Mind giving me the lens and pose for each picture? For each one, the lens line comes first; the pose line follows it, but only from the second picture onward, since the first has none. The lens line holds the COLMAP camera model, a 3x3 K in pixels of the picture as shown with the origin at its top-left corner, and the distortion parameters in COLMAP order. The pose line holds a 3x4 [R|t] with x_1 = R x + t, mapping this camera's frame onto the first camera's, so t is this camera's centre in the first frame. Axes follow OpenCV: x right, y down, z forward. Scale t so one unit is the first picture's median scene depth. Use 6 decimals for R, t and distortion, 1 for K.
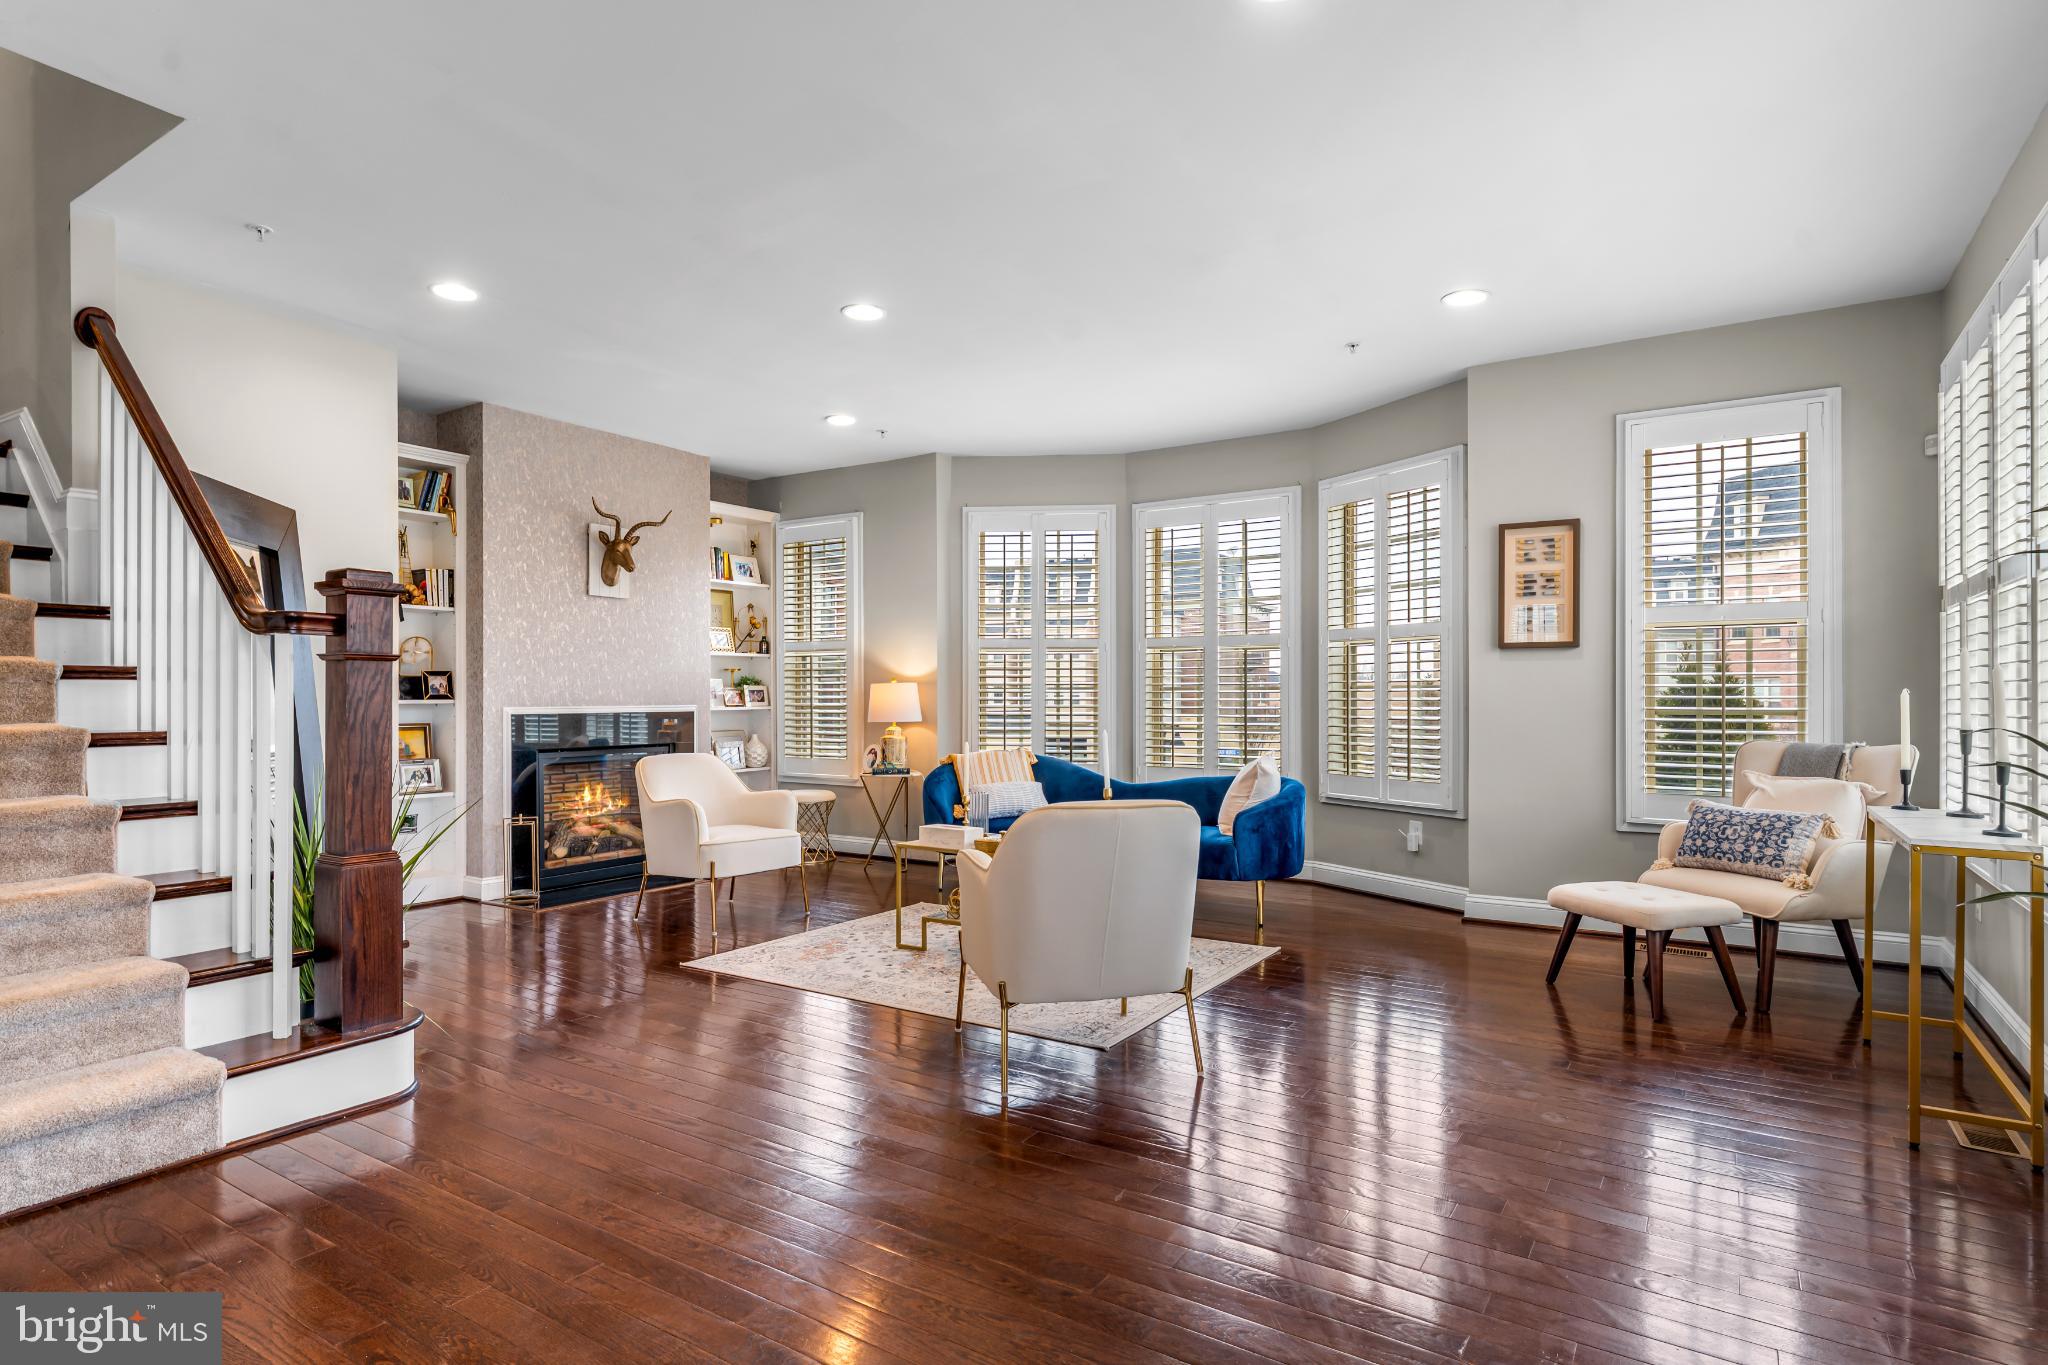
lens RADIAL K [[1079.3, 0, 1059.2], [0, 1079.3, 698.0], [0, 0, 1]] dist [-0.001224, 0.002172]
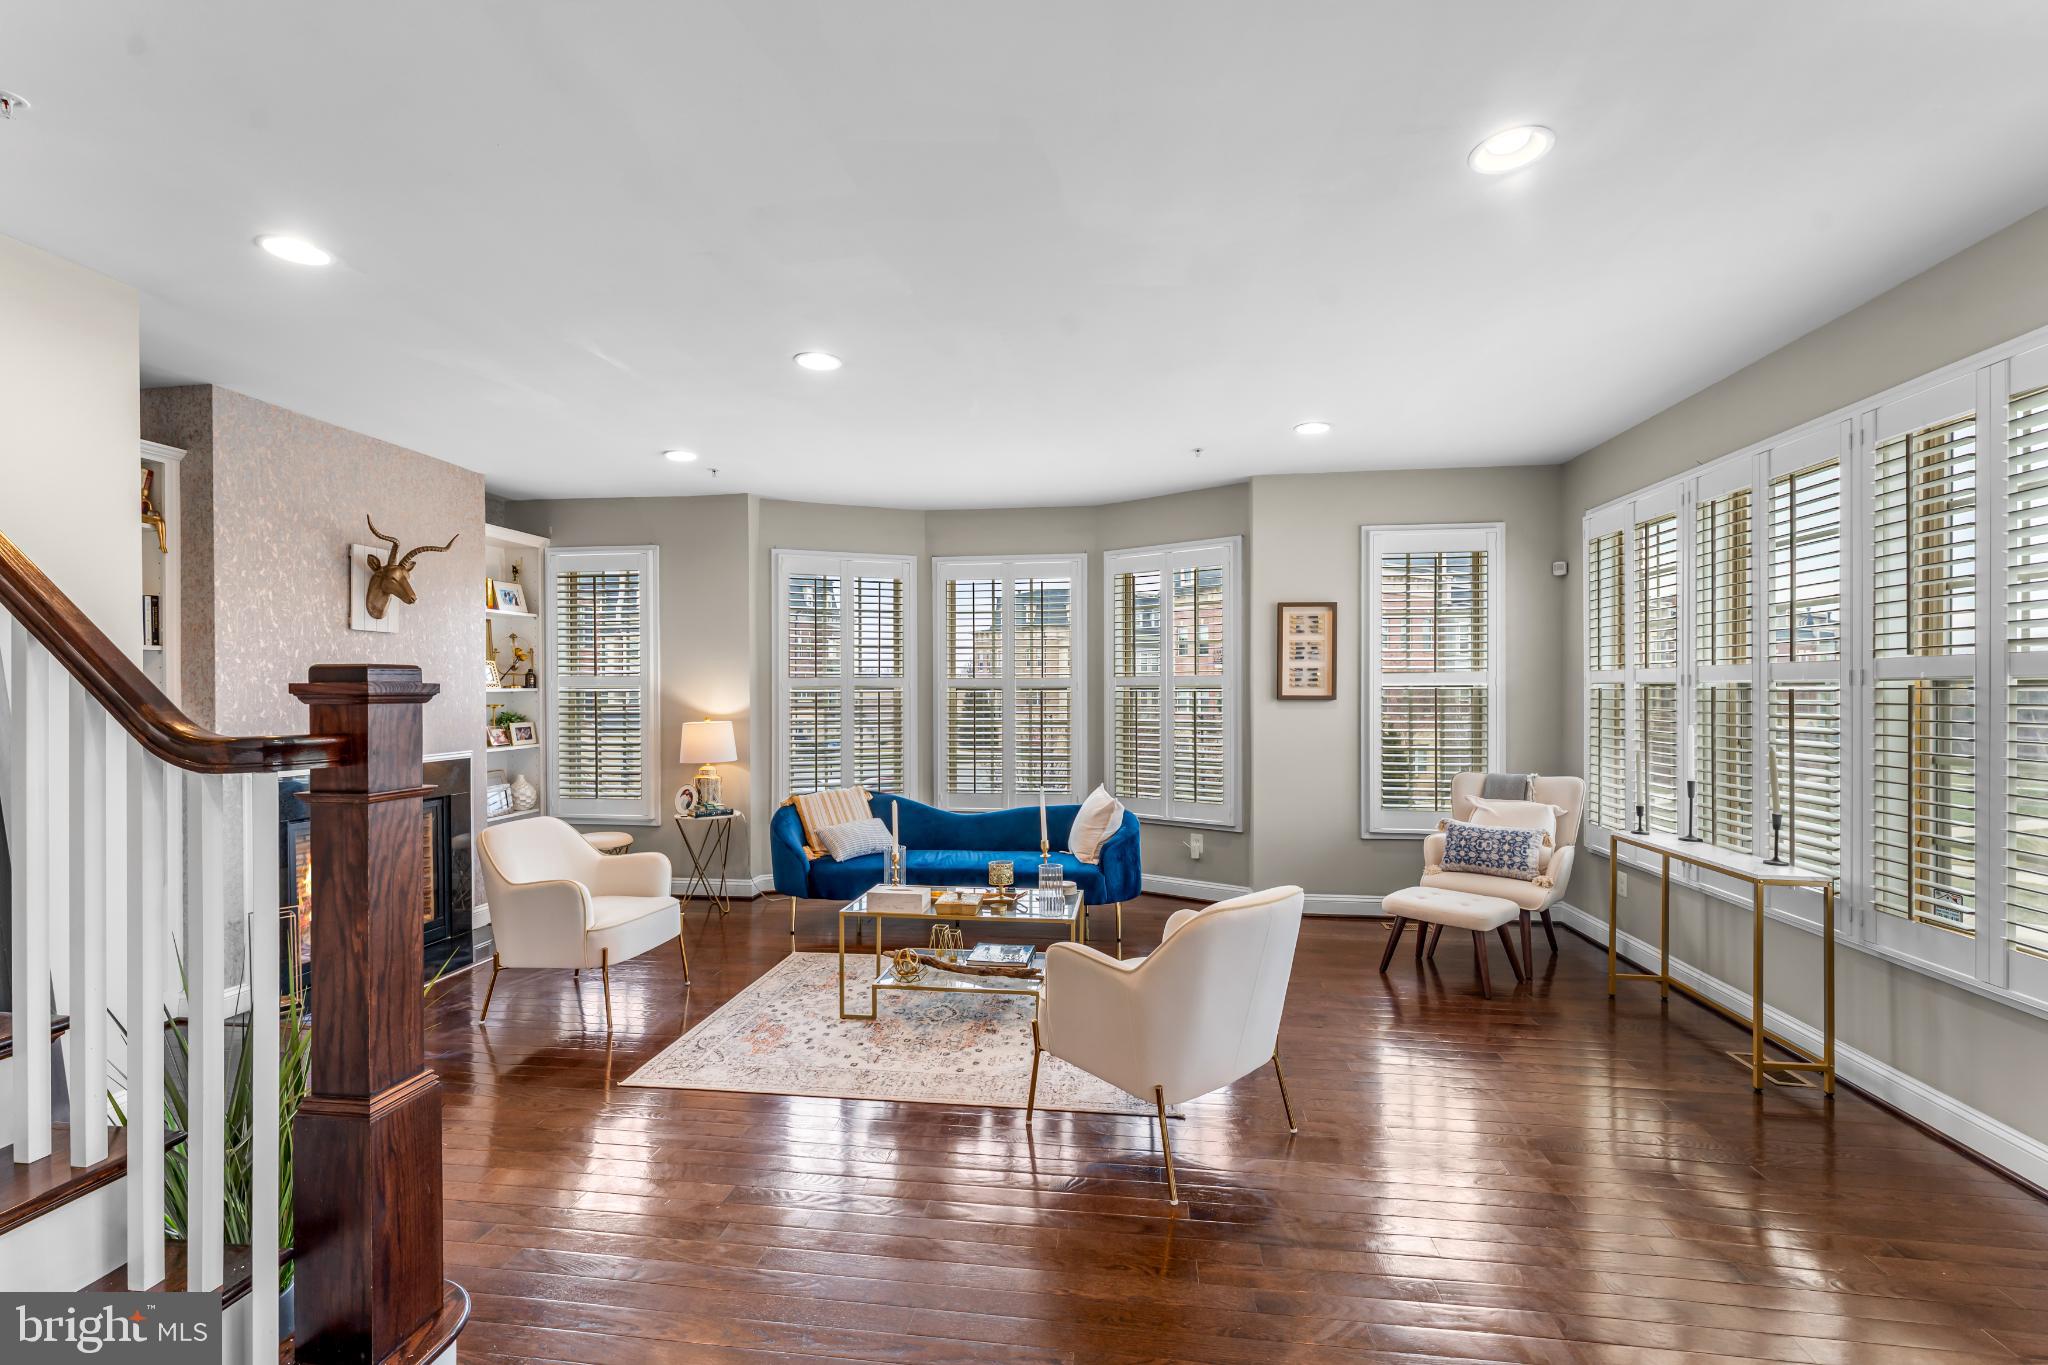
lens RADIAL K [[874.1, 0, 1064.7], [0, 874.1, 697.6], [0, 0, 1]] dist [0.001730, -0.000425]
pose [[0.904991, -0.001809, 0.425426, -0.262020], [-0.000302, 0.999988, 0.004894, -0.053822], [-0.425430, -0.004558, 0.904980, 0.173180]]
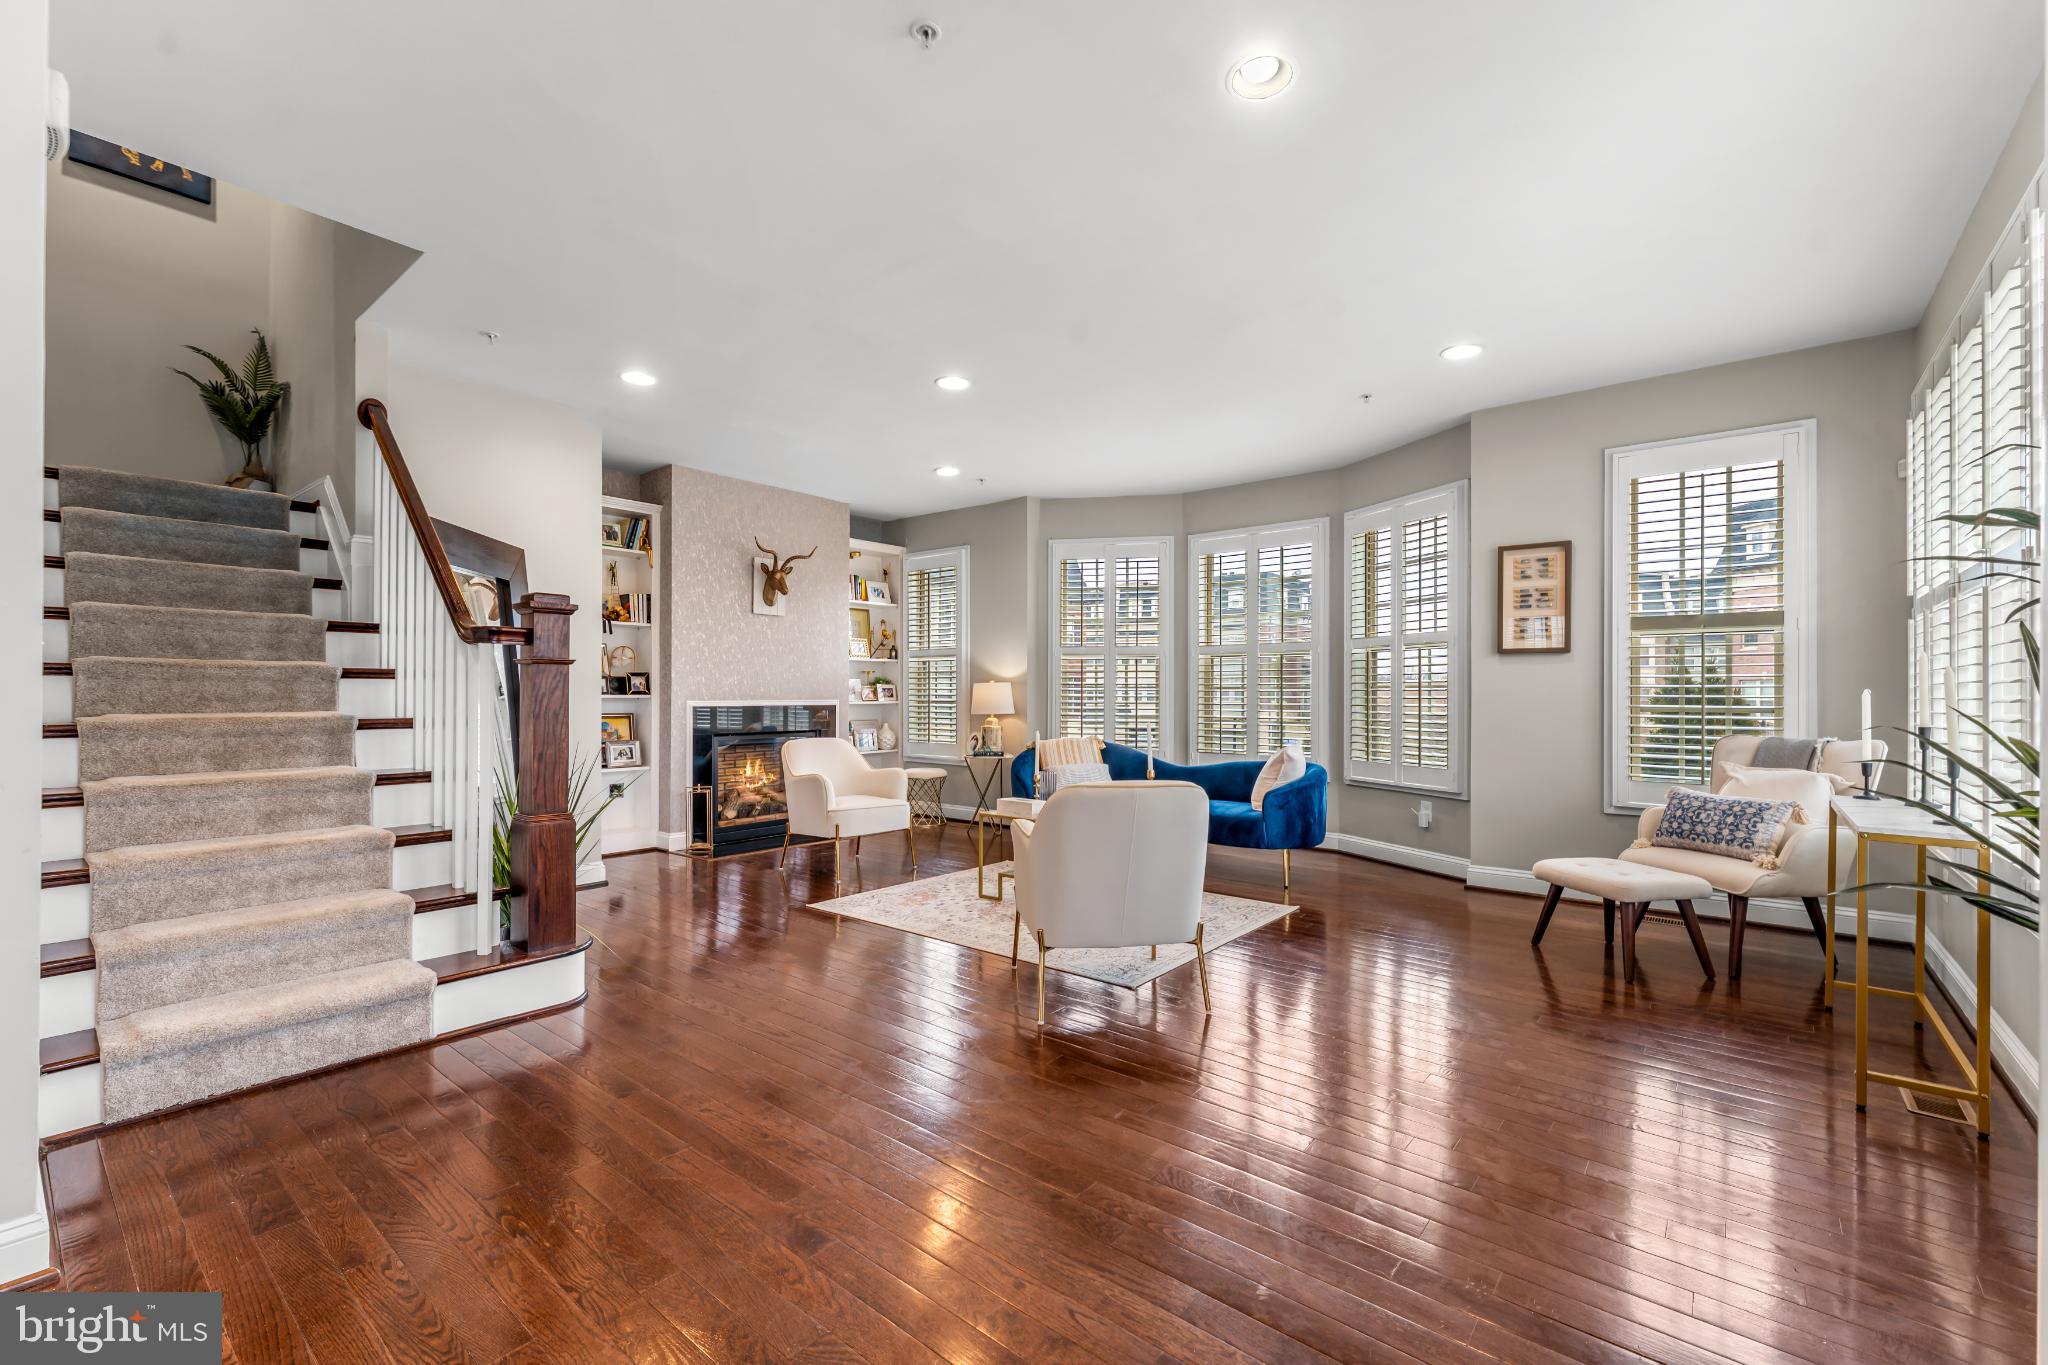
lens RADIAL K [[874.1, 0, 1056.1], [0, 874.1, 691.9], [0, 0, 1]] dist [0.001730, -0.000425]
pose [[0.993907, 0.002941, -0.110185, 0.039828], [-0.003381, 0.999987, -0.003808, 0.000304], [0.110173, 0.004158, 0.993904, 0.014973]]
